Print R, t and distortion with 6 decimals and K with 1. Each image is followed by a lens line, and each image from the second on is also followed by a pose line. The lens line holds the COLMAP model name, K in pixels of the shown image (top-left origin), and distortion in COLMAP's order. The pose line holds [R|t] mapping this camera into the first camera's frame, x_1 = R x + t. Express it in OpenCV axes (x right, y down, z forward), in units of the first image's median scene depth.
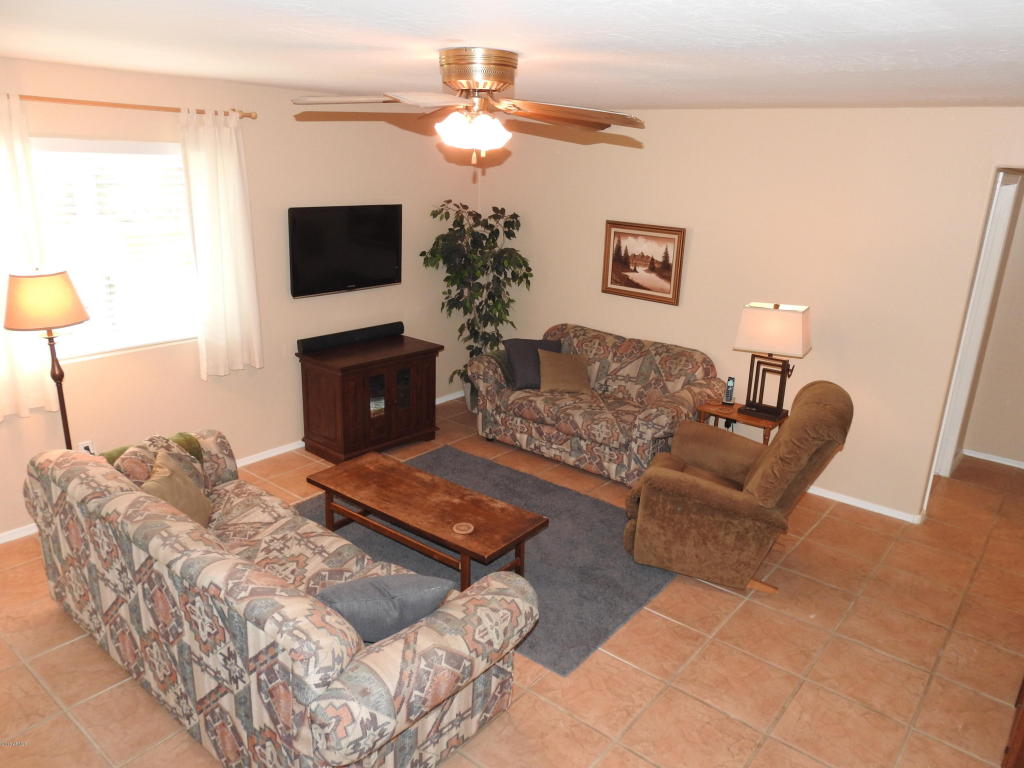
lens RADIAL K [[730.5, 0, 514.1], [0, 730.5, 384.4], [0, 0, 1]] dist [-0.005132, 0.006001]
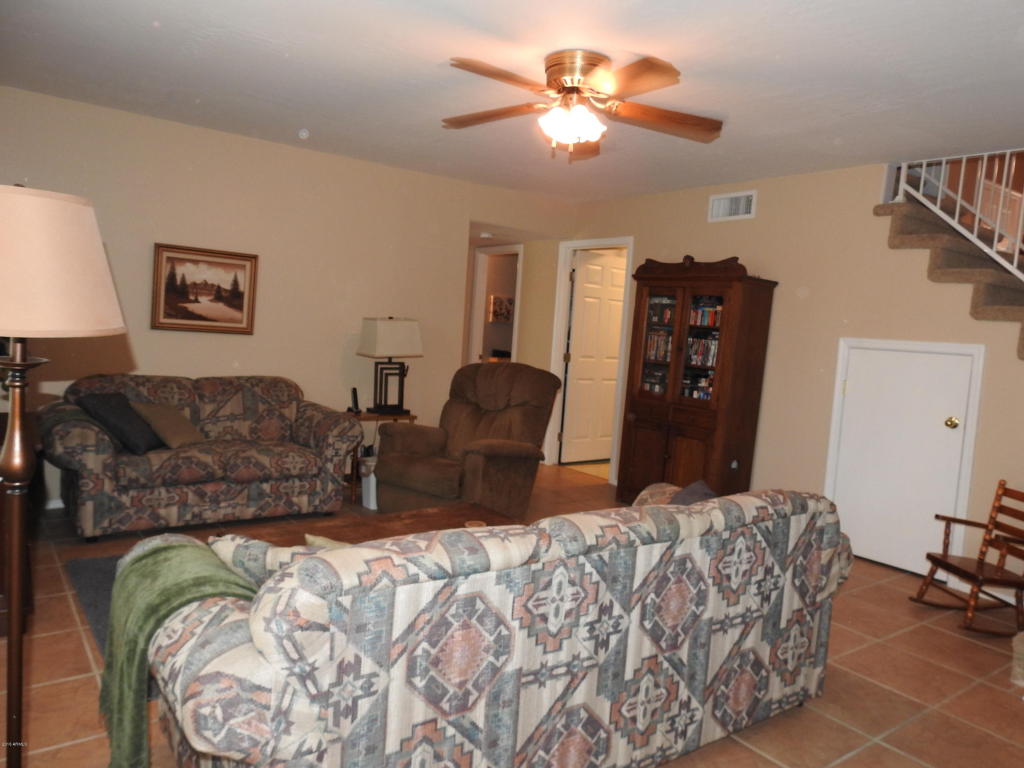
lens RADIAL K [[730.5, 0, 513.2], [0, 730.5, 384.5], [0, 0, 1]] dist [-0.005132, 0.006001]
pose [[0.246730, -0.100522, 0.963857, -0.623244], [0.231305, 0.971967, 0.042158, -0.005412], [-0.941075, 0.212543, 0.263065, 0.438071]]
